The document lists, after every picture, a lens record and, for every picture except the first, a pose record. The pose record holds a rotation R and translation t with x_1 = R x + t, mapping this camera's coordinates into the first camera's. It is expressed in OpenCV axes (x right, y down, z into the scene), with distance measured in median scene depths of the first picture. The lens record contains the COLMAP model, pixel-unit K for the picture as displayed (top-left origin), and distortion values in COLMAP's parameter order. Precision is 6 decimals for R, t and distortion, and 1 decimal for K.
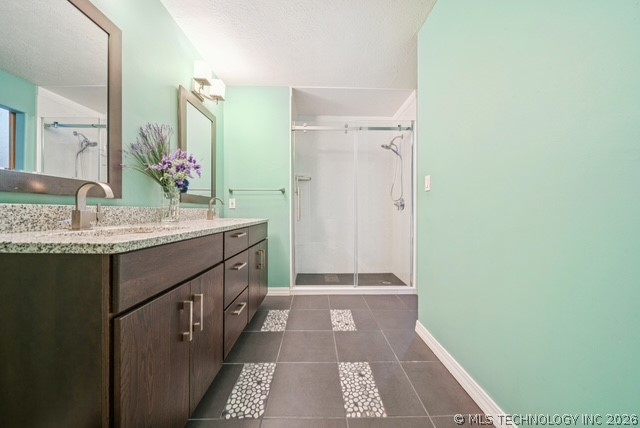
lens RADIAL K [[229.3, 0, 320.0], [0, 229.3, 214.0], [0, 0, 1]] dist [0.000490, -0.000064]
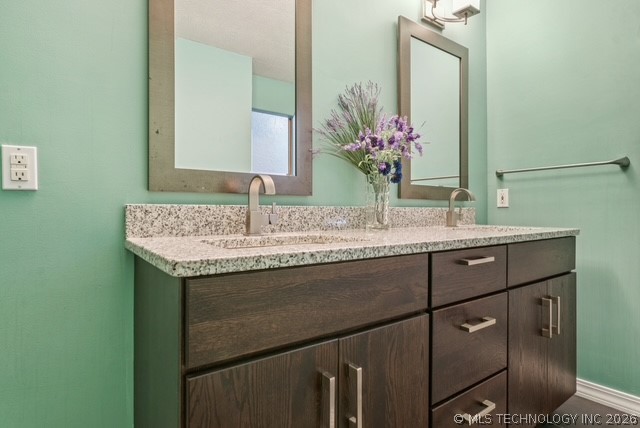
lens RADIAL K [[343.7, 0, 320.0], [0, 343.7, 214.0], [0, 0, 1]] dist [-0.005760, -0.001070]
pose [[0.576971, 0.001025, -0.816764, 0.063532], [-0.007149, 0.999967, -0.003795, -0.002907], [0.816733, 0.008029, 0.576960, 0.367987]]
